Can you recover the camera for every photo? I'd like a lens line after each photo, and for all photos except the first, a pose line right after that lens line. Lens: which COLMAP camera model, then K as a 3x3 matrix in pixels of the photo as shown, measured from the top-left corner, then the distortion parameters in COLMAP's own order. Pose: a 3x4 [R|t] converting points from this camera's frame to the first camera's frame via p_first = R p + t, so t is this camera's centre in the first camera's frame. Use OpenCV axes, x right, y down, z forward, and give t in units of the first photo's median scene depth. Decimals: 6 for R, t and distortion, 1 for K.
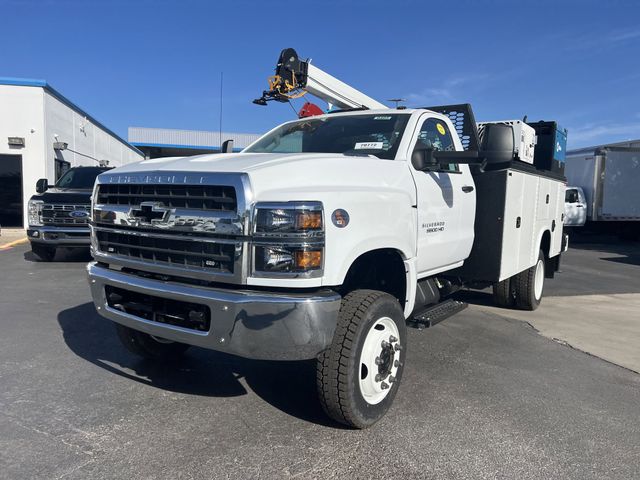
lens RADIAL K [[485.4, 0, 325.6], [0, 485.4, 247.8], [0, 0, 1]] dist [0.061629, -0.072438]
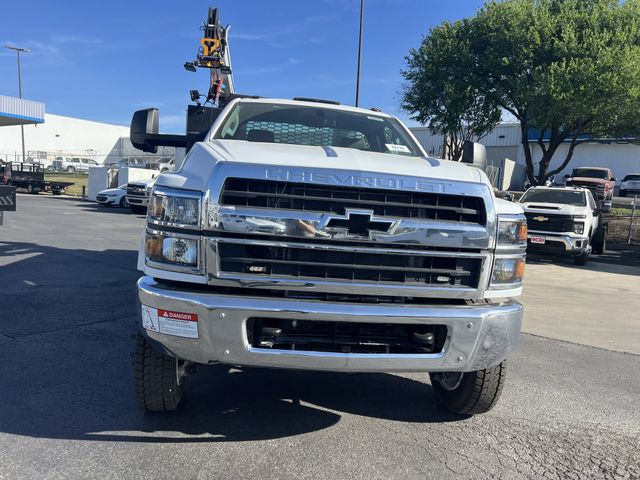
lens RADIAL K [[484.8, 0, 322.1], [0, 484.8, 245.8], [0, 0, 1]] dist [0.064174, -0.072184]
pose [[0.733947, -0.041847, 0.677916, -0.735518], [0.010445, 0.998678, 0.050340, -0.057342], [-0.679127, -0.029866, 0.733413, 0.345949]]
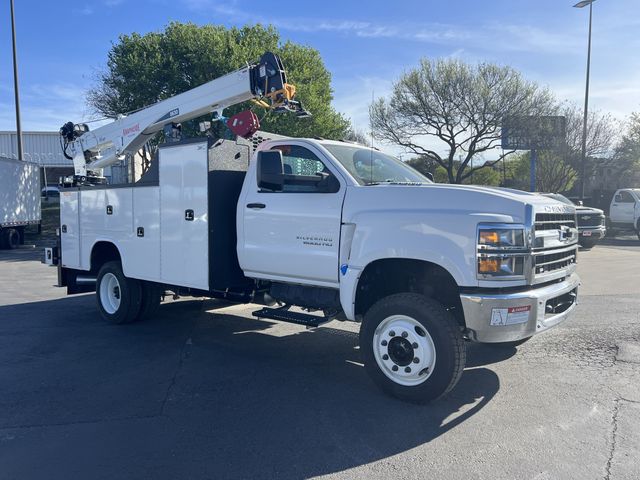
lens RADIAL K [[484.8, 0, 322.1], [0, 484.8, 245.8], [0, 0, 1]] dist [0.064174, -0.072184]
pose [[0.072773, -0.090342, 0.993248, -1.385103], [0.097509, 0.991762, 0.083062, -0.170531], [-0.992570, 0.090806, 0.080982, 1.215905]]
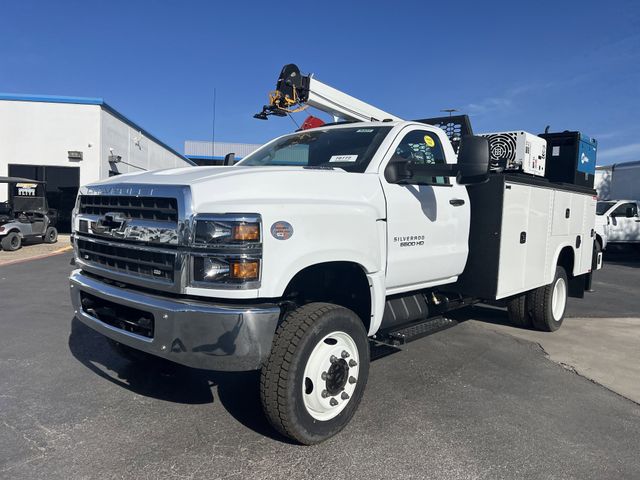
lens RADIAL K [[485.7, 0, 316.2], [0, 485.7, 239.8], [0, 0, 1]] dist [0.060426, -0.070159]
pose [[0.991205, 0.017882, -0.131124, 0.167123], [-0.022914, 0.999054, -0.036966, -0.004563], [0.130339, 0.039646, 0.990677, 0.008652]]
